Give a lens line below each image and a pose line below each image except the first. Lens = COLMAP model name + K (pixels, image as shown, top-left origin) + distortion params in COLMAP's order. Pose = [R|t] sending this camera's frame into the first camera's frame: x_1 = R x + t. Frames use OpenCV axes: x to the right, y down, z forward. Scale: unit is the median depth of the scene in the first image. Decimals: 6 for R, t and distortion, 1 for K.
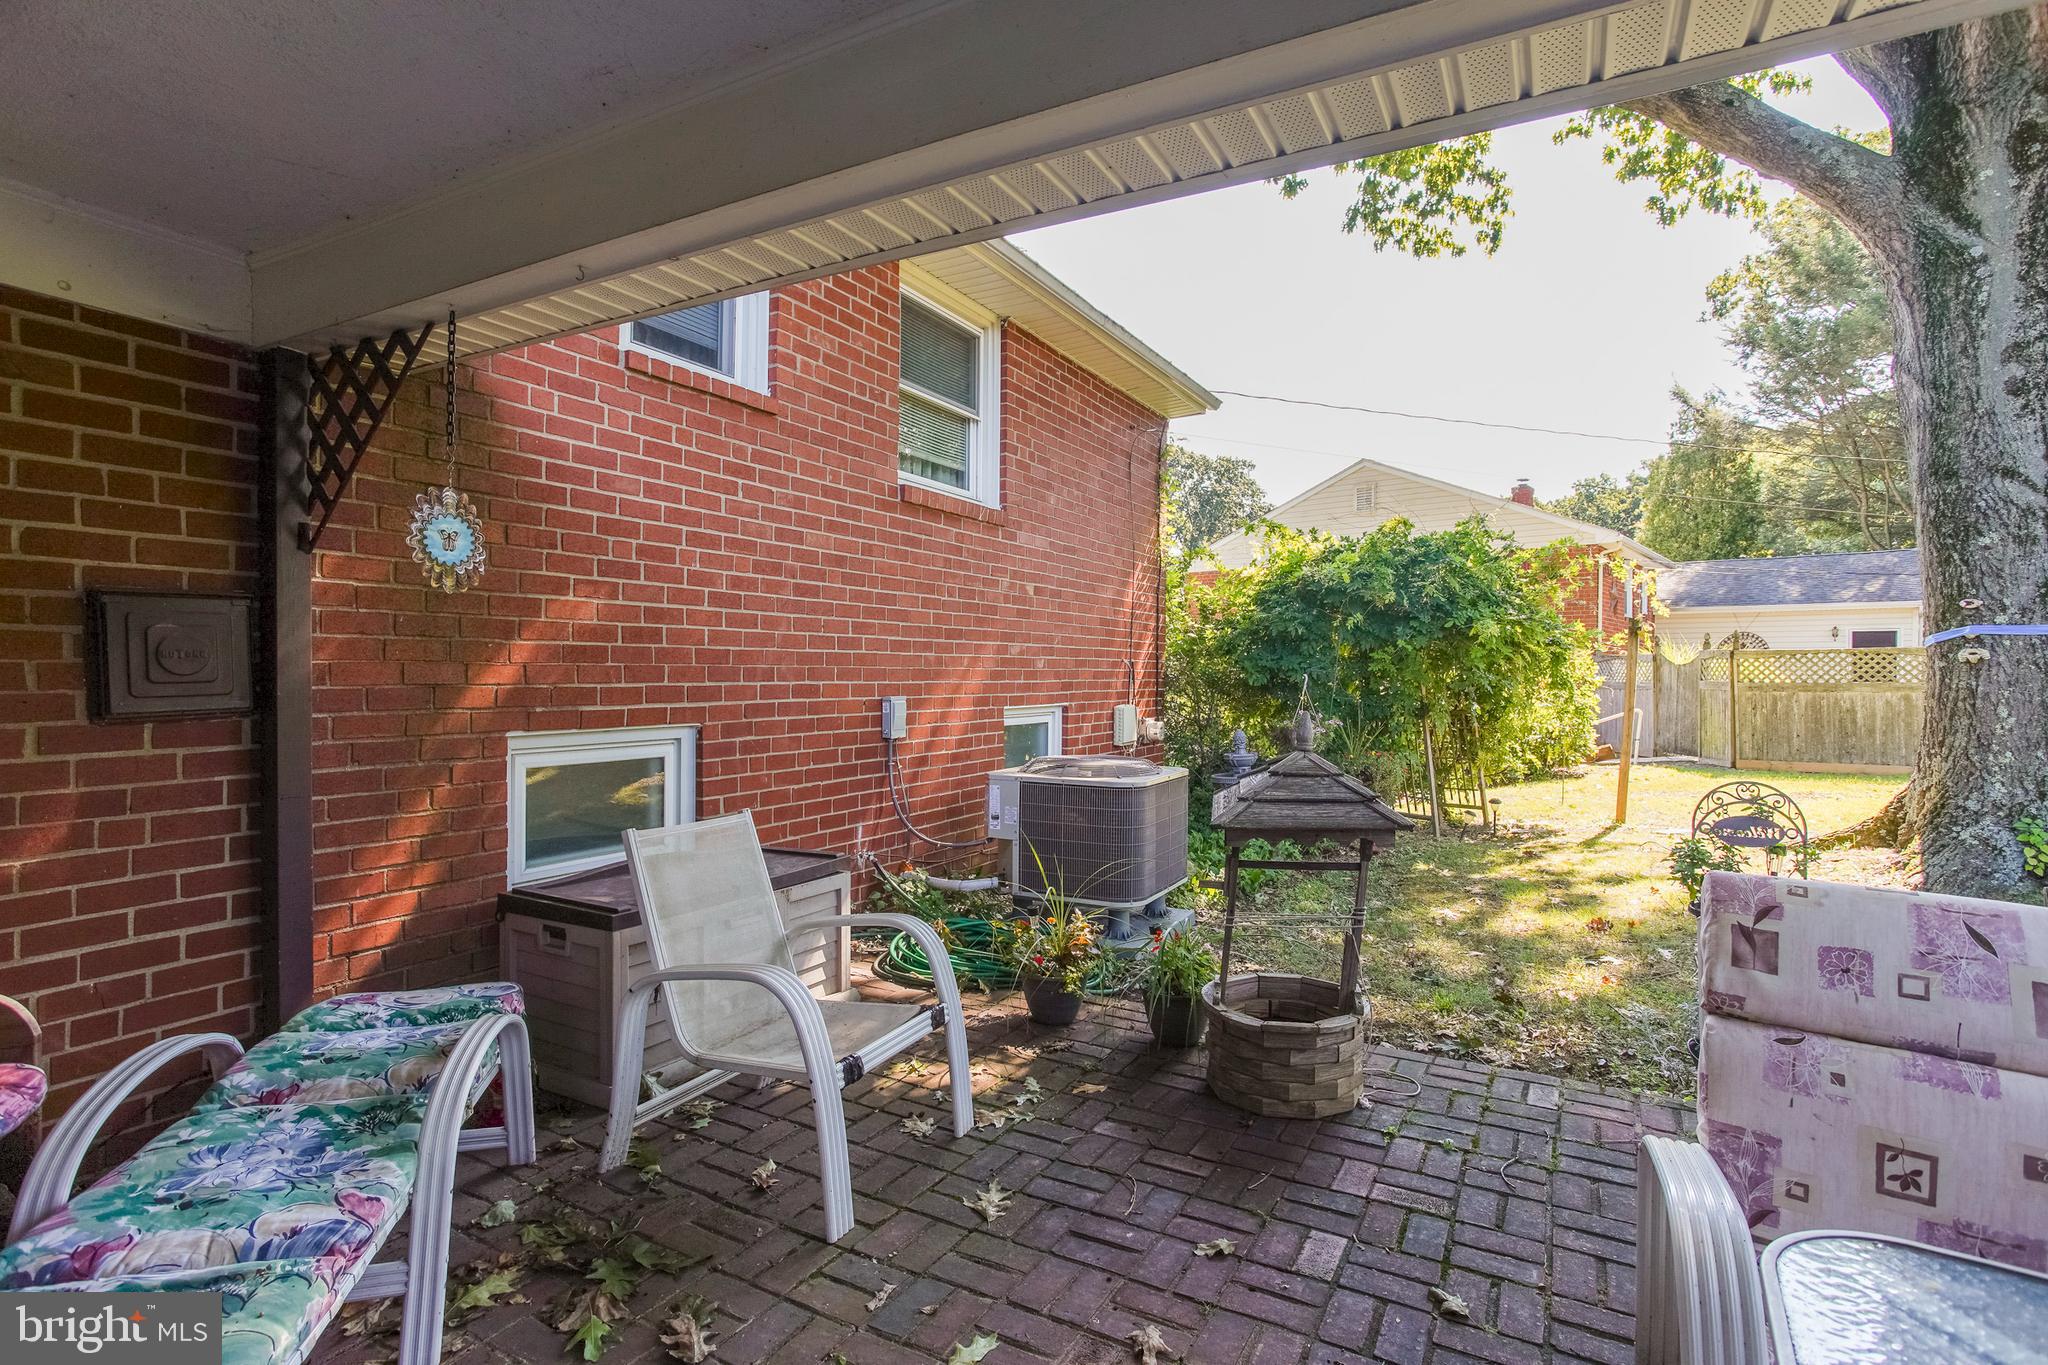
lens RADIAL K [[1007.4, 0, 1031.8], [0, 1007.4, 674.4], [0, 0, 1]] dist [-0.041415, 0.024400]
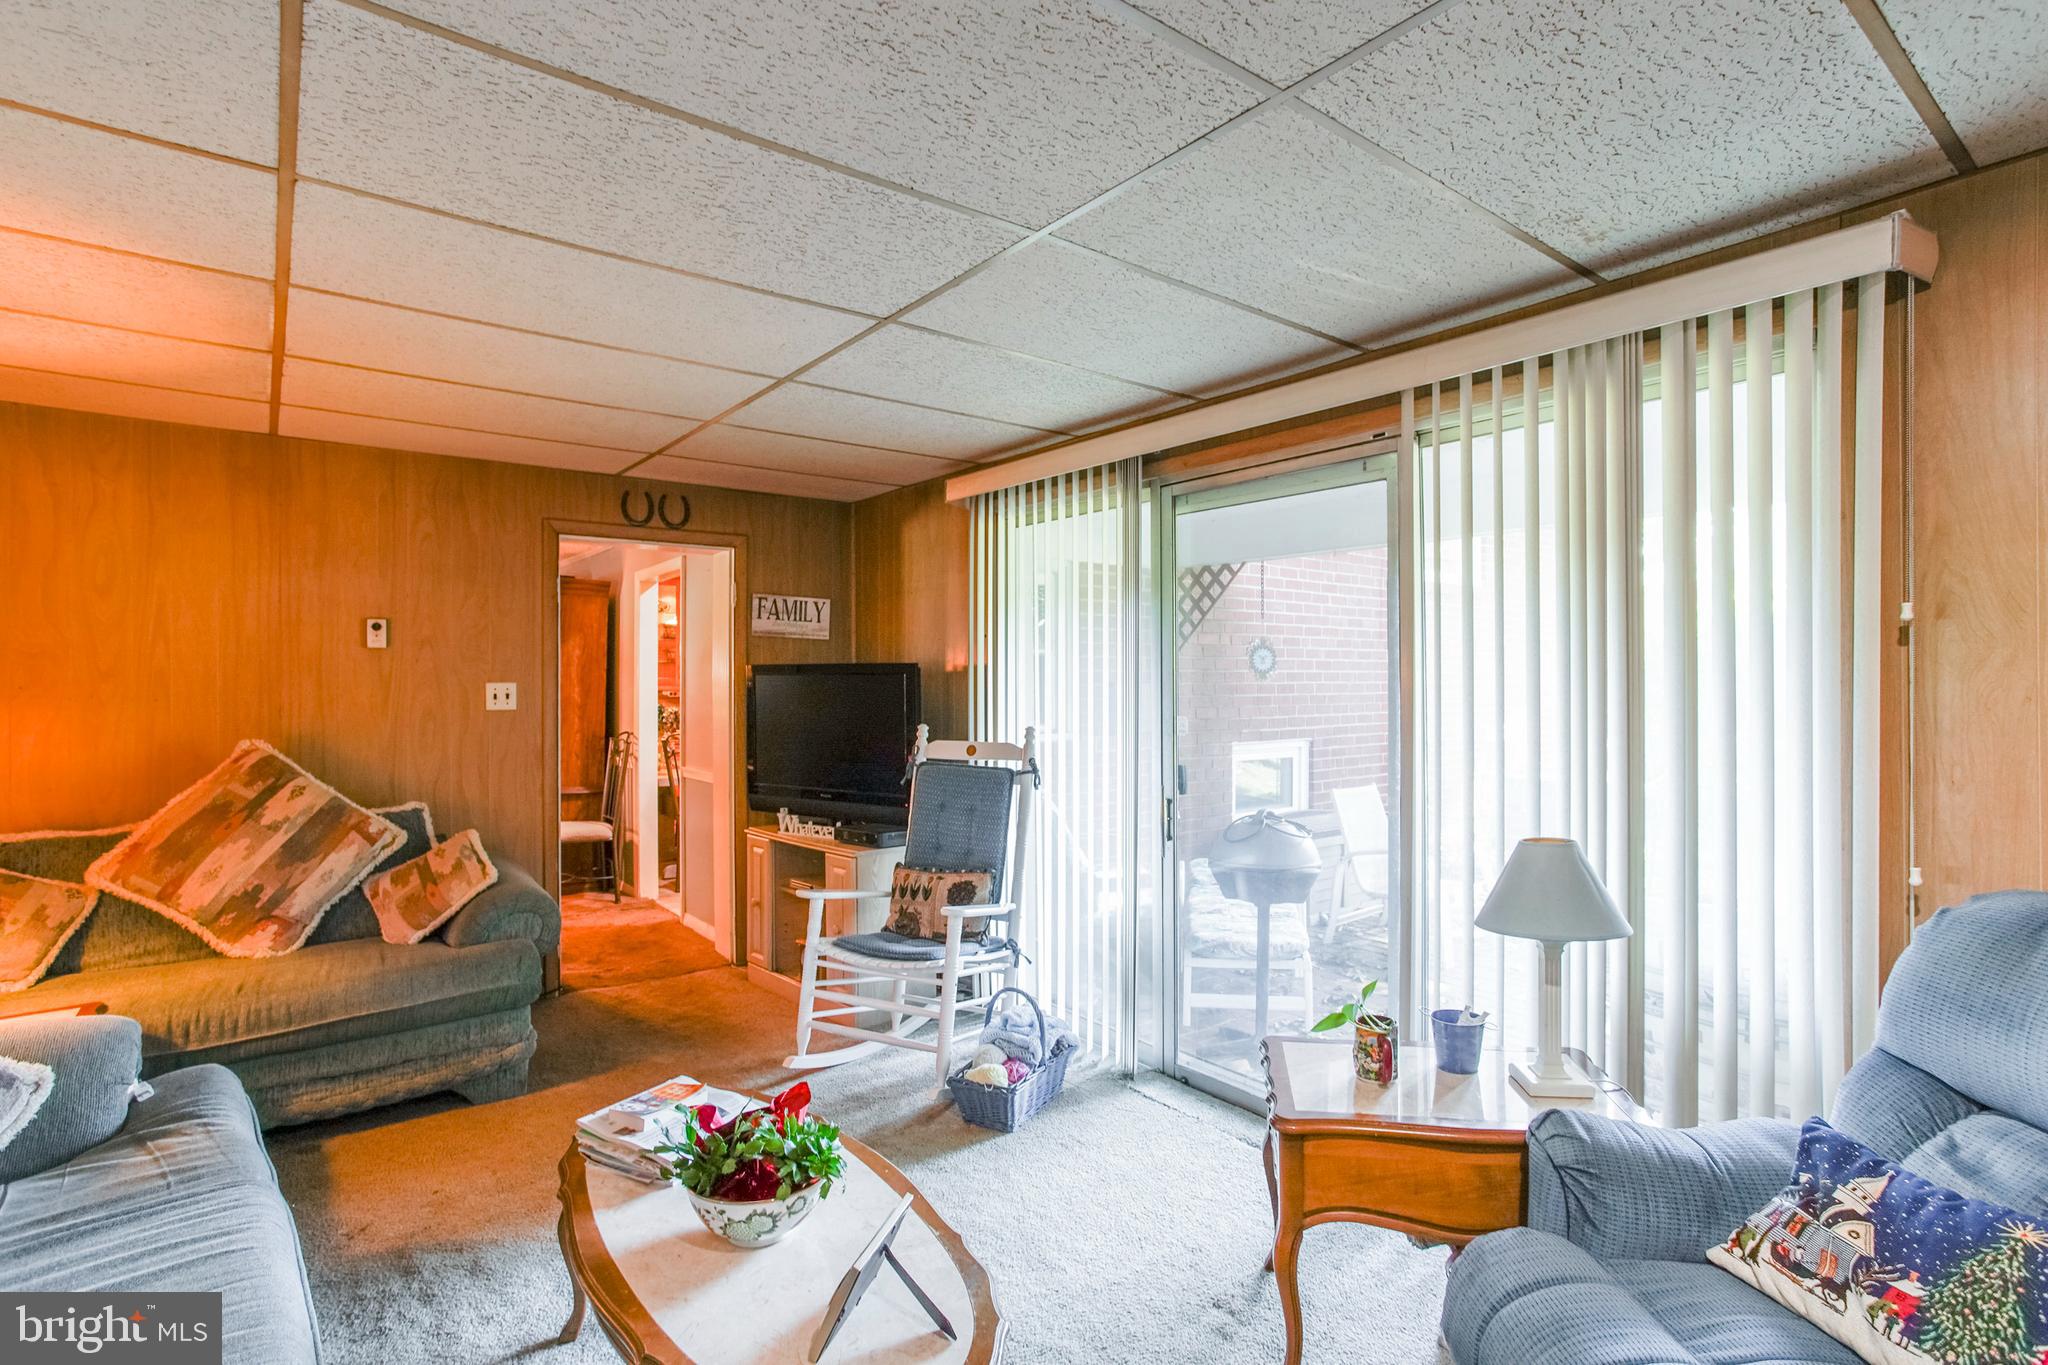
lens RADIAL K [[984.4, 0, 1027.1], [0, 984.4, 665.1], [0, 0, 1]] dist [-0.059034, 0.038518]
pose [[0.913069, -0.013823, -0.407571, -0.066948], [0.006475, 0.999791, -0.019403, -0.034882], [0.407754, 0.015077, 0.912968, -0.545182]]
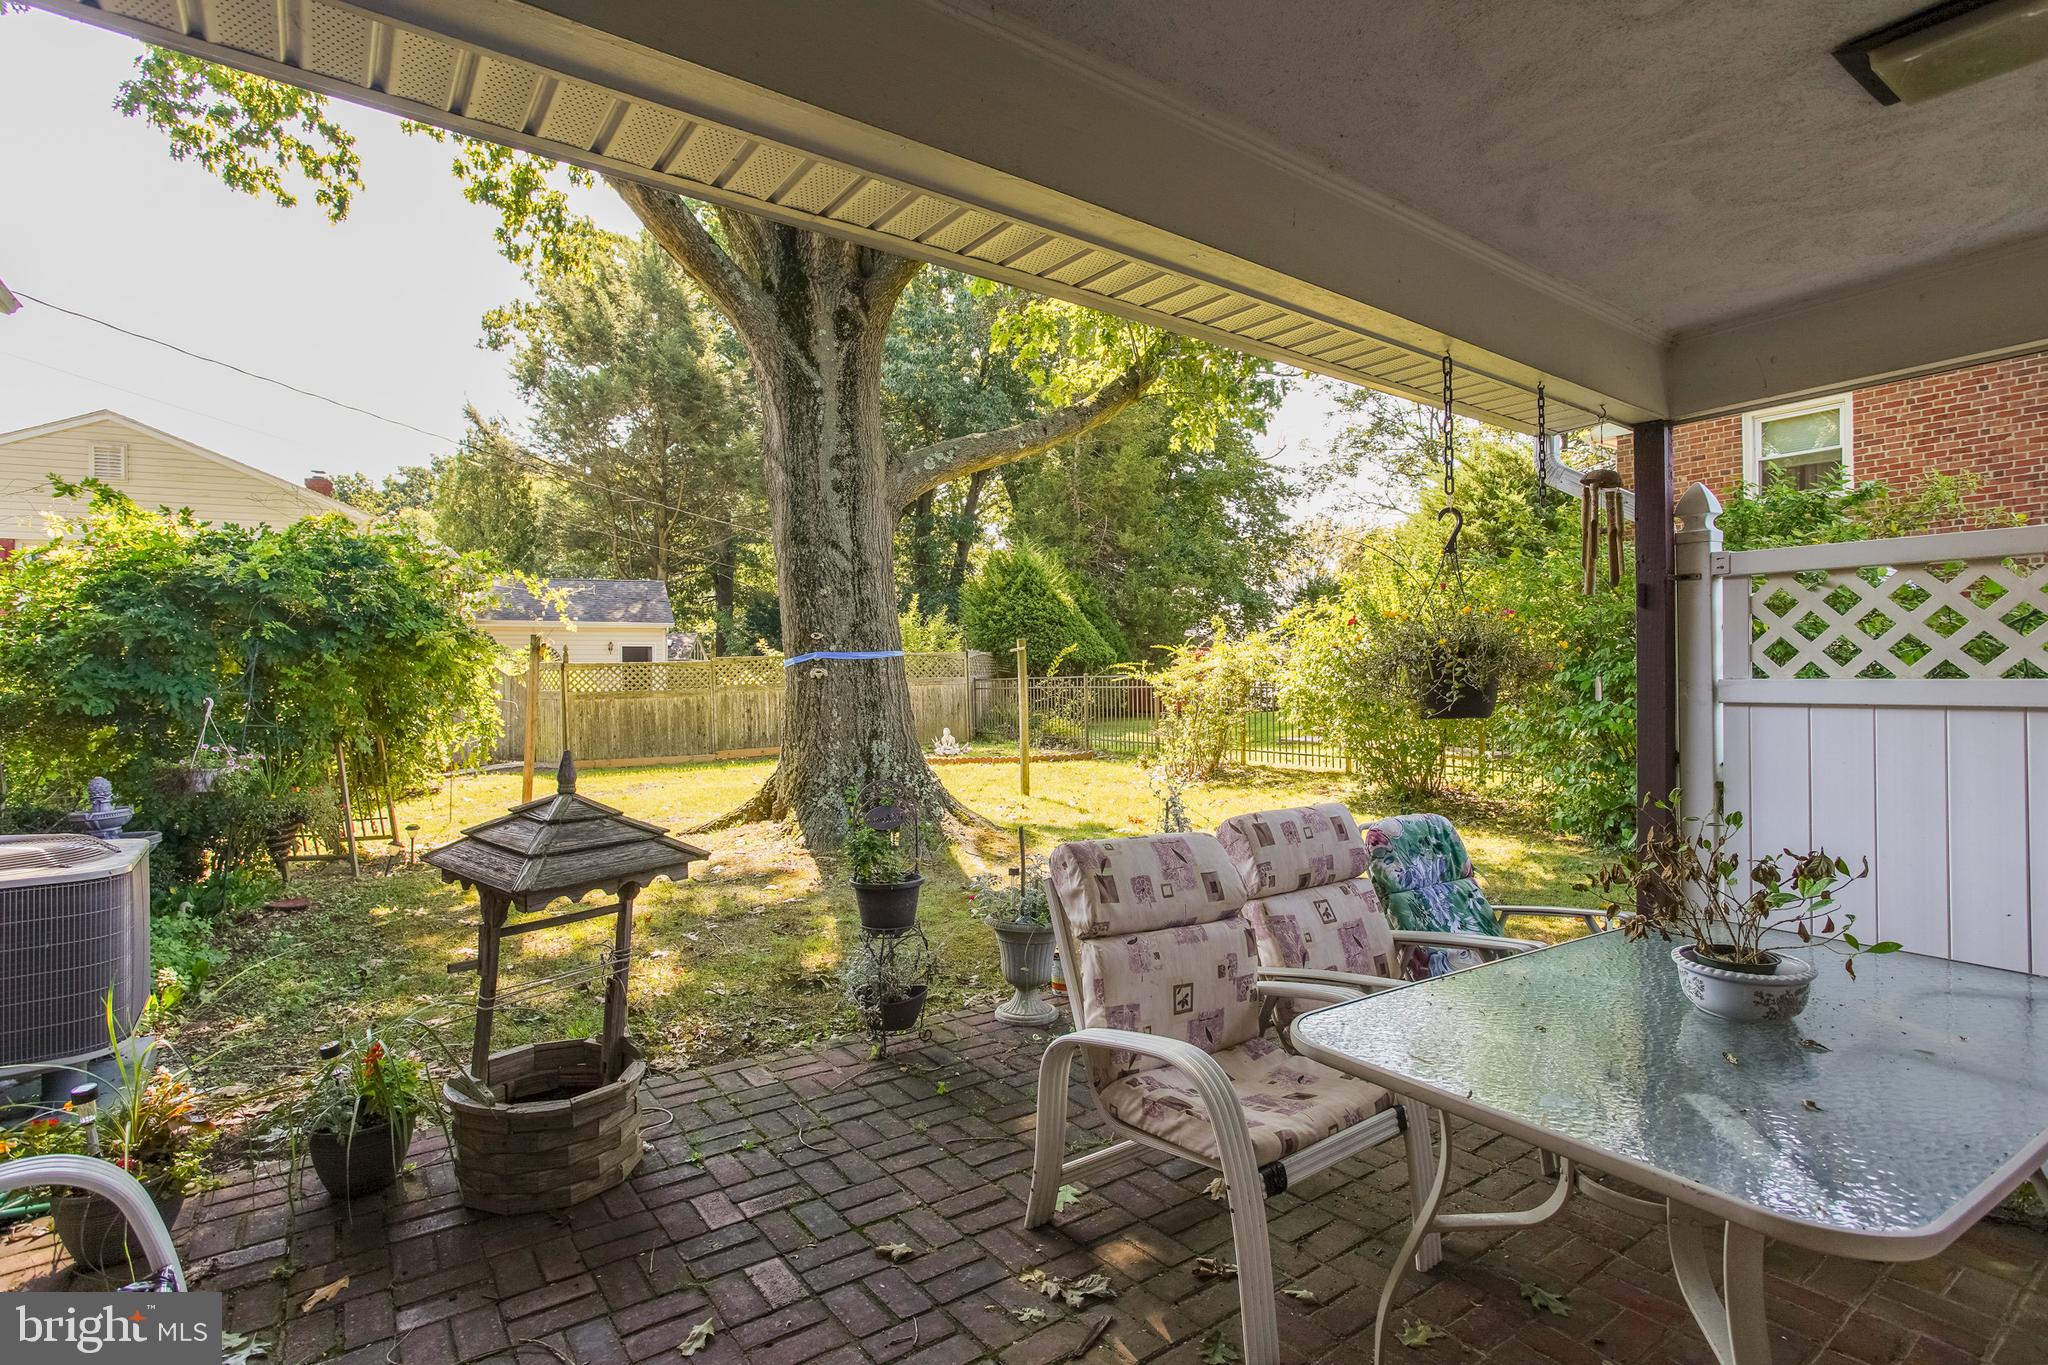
lens RADIAL K [[1008.0, 0, 1037.1], [0, 1008.0, 676.7], [0, 0, 1]] dist [-0.053614, 0.037107]
pose [[0.426300, -0.006972, 0.904555, -0.198680], [0.011216, 0.999934, 0.002422, -0.014776], [-0.904512, 0.009113, 0.426350, 0.122863]]
